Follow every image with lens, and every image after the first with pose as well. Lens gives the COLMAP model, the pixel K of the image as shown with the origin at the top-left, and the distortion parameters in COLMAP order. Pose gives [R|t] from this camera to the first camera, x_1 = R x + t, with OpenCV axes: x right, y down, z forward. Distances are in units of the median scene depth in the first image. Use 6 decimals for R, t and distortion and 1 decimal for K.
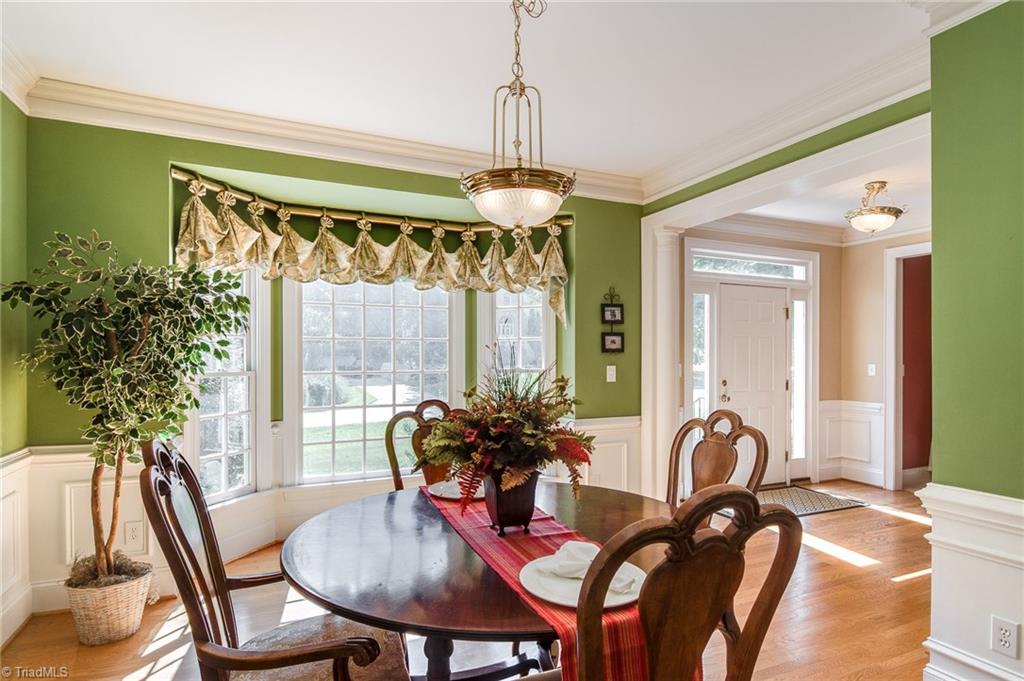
lens RADIAL K [[549.9, 0, 510.0], [0, 549.9, 347.3], [0, 0, 1]] dist [-0.000399, -0.000069]
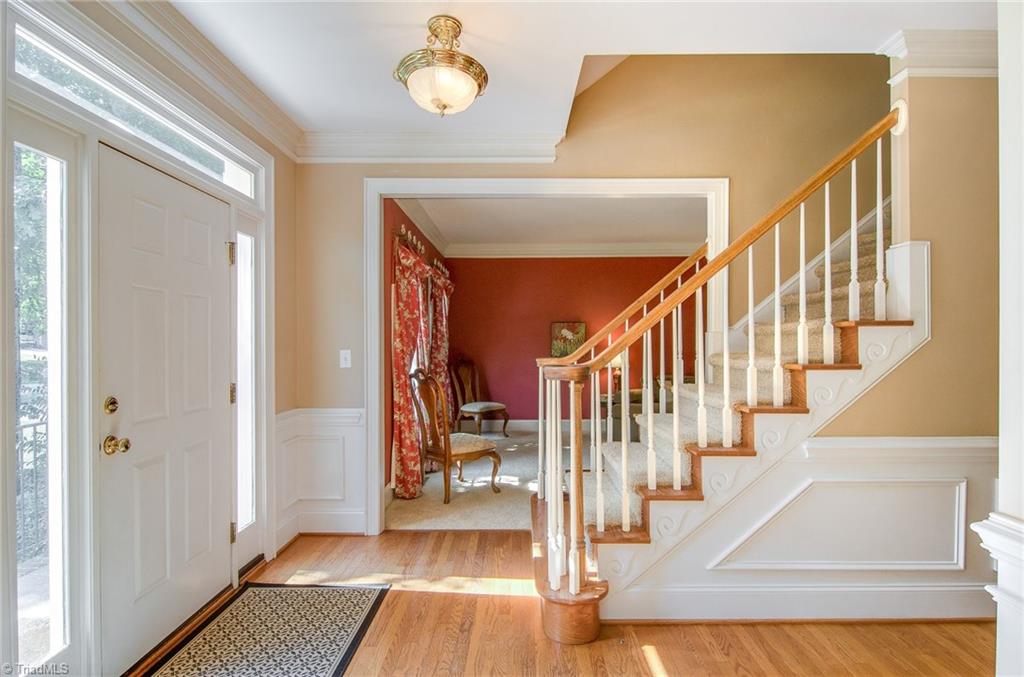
lens RADIAL K [[549.9, 0, 510.0], [0, 549.9, 345.3], [0, 0, 1]] dist [-0.000399, -0.000069]
pose [[0.424905, -0.012749, 0.905148, 0.149870], [0.003473, 0.999916, 0.012453, 0.017663], [-0.905232, -0.002148, 0.424913, 0.547224]]
